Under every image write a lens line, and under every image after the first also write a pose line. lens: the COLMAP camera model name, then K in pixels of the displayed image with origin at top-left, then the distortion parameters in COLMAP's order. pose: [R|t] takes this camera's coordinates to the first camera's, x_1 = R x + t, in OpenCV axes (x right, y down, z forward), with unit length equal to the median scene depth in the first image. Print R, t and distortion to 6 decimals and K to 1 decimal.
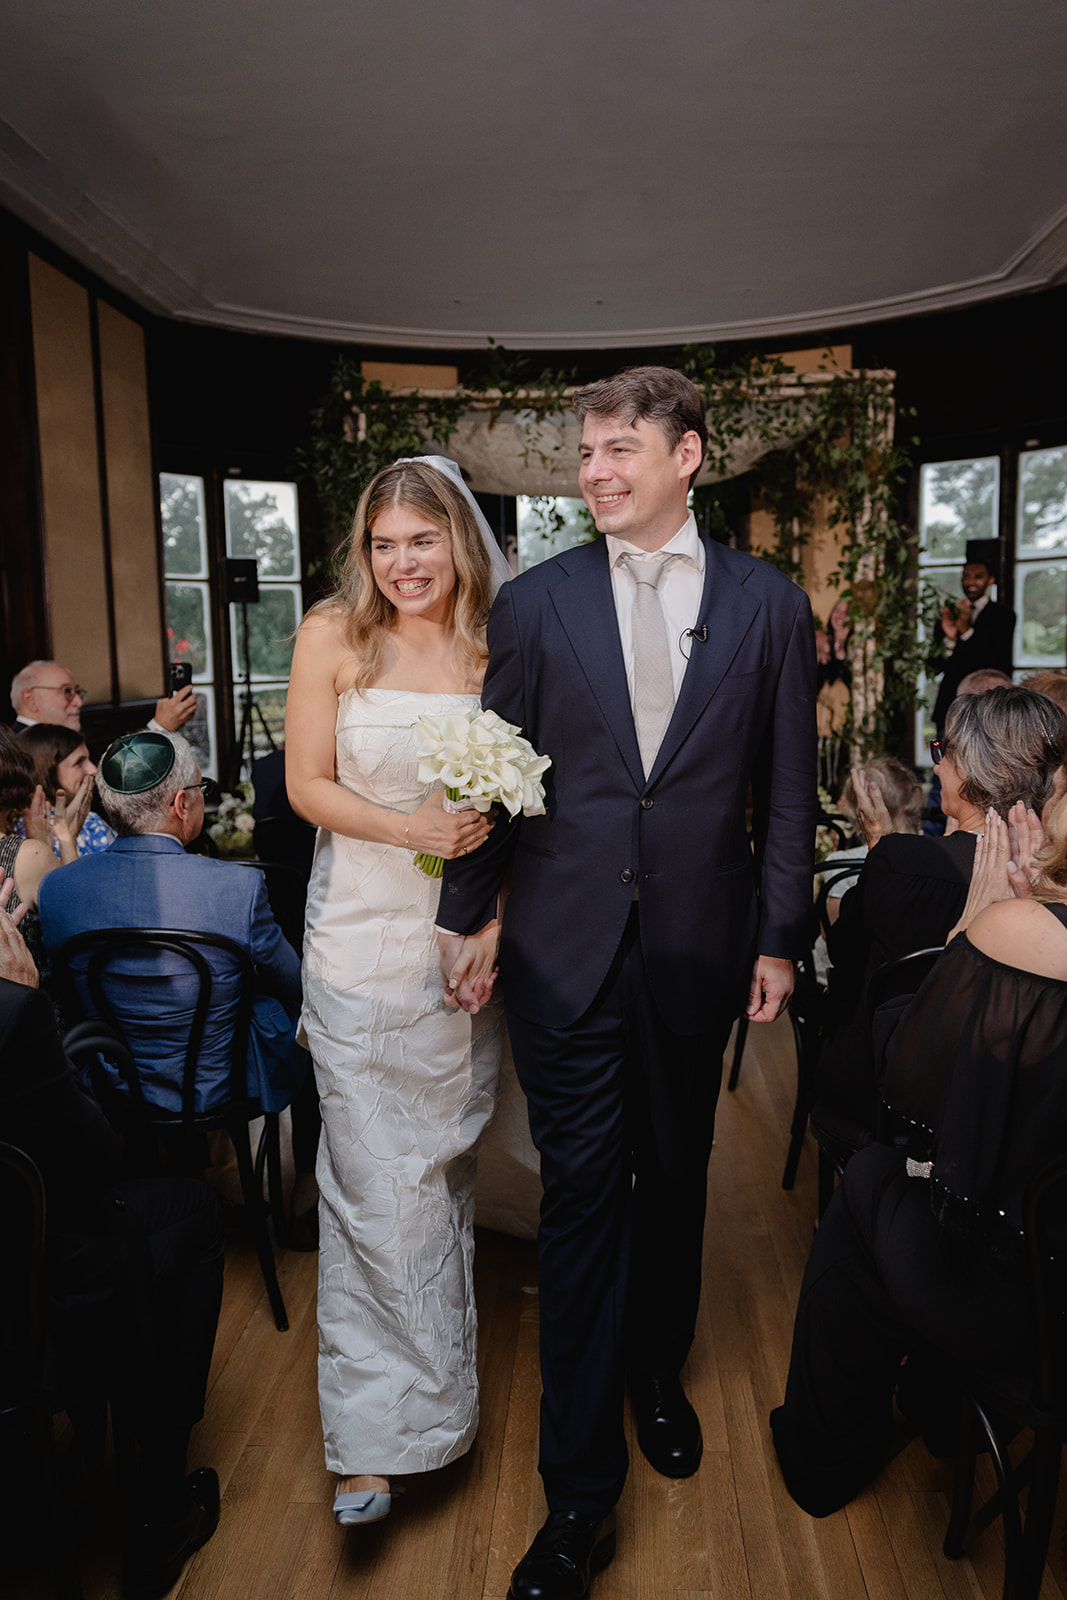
lens RADIAL K [[1245.9, 0, 542.6], [0, 1245.9, 803.4], [0, 0, 1]] dist [0.013479, 0.000667]
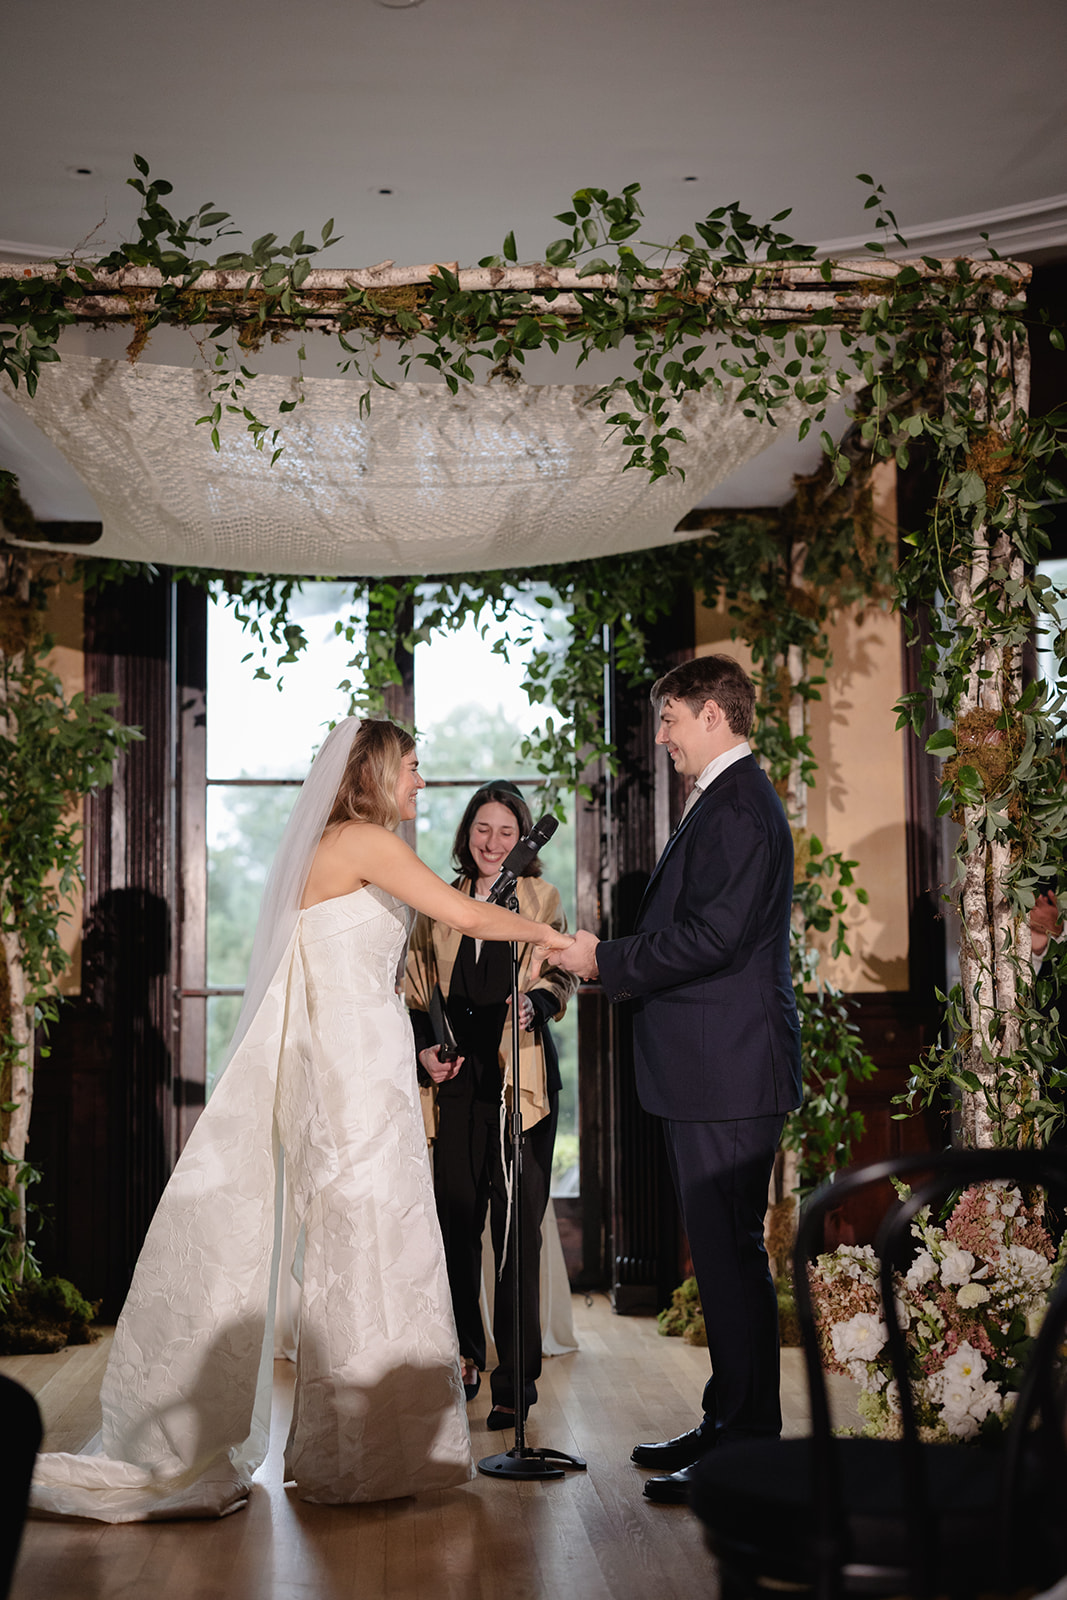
lens RADIAL K [[2313.5, 0, 530.4], [0, 2313.5, 811.3], [0, 0, 1]] dist [0.025595, 0.000000]
pose [[0.993709, 0.021841, 0.109839, 0.010398], [0.002682, 0.975876, -0.218308, 0.033841], [-0.111957, 0.217229, 0.969679, 0.230870]]
